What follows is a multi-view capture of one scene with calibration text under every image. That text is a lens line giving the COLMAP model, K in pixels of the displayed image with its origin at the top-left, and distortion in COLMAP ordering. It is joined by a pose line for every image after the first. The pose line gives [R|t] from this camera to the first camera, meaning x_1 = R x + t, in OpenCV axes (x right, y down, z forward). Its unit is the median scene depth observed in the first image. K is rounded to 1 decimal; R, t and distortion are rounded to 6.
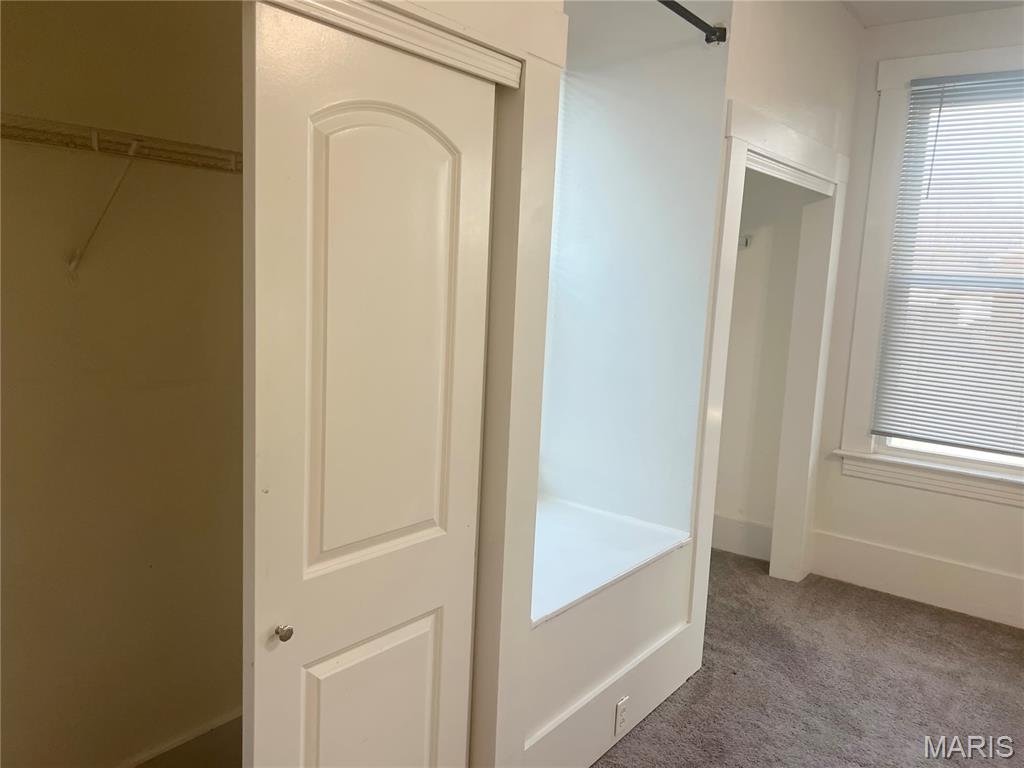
lens RADIAL K [[786.6, 0, 512.0], [0, 786.6, 384.0], [0, 0, 1]] dist [0.050690, -0.060071]
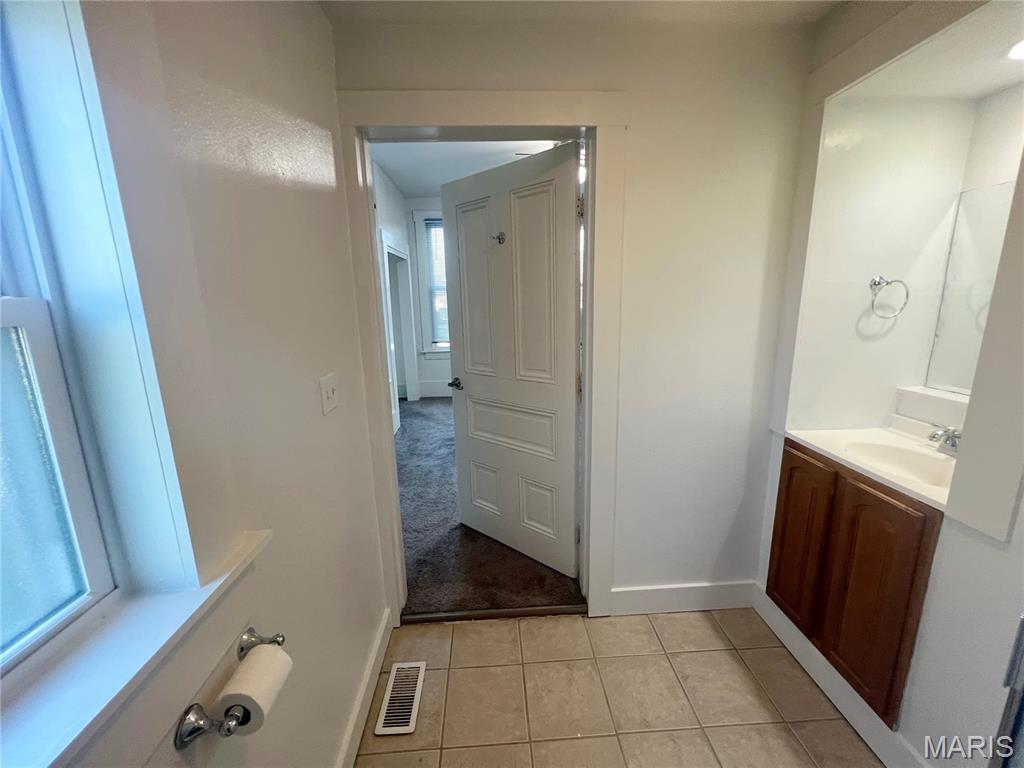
lens RADIAL K [[414.4, 0, 512.0], [0, 414.4, 384.0], [0, 0, 1]] dist [0.000014, -0.000002]
pose [[0.759489, -0.200180, 0.618954, -0.323658], [0.152308, 0.979749, 0.129978, 0.063811], [-0.632438, -0.004445, 0.774598, -0.390957]]
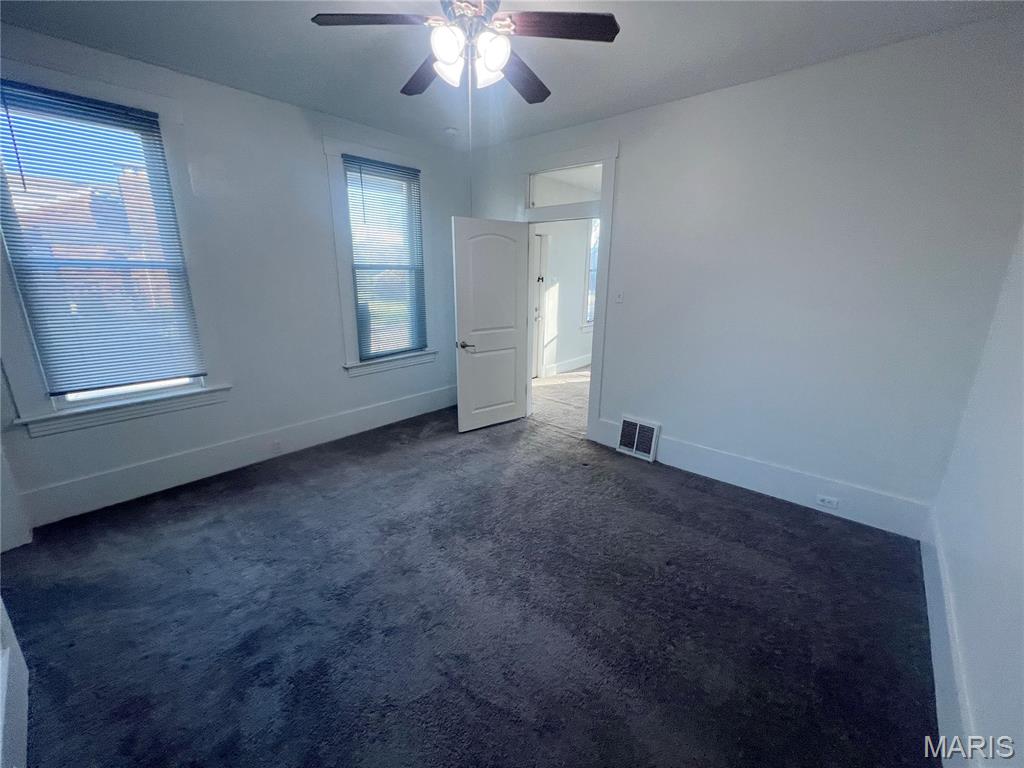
lens RADIAL K [[411.6, 0, 509.9], [0, 411.6, 380.8], [0, 0, 1]] dist [0.002569, 0.000505]
pose [[0.088316, -0.295215, 0.951340, -0.084487], [0.138381, 0.949447, 0.281781, -0.046068], [-0.986433, 0.106762, 0.124704, 0.271580]]
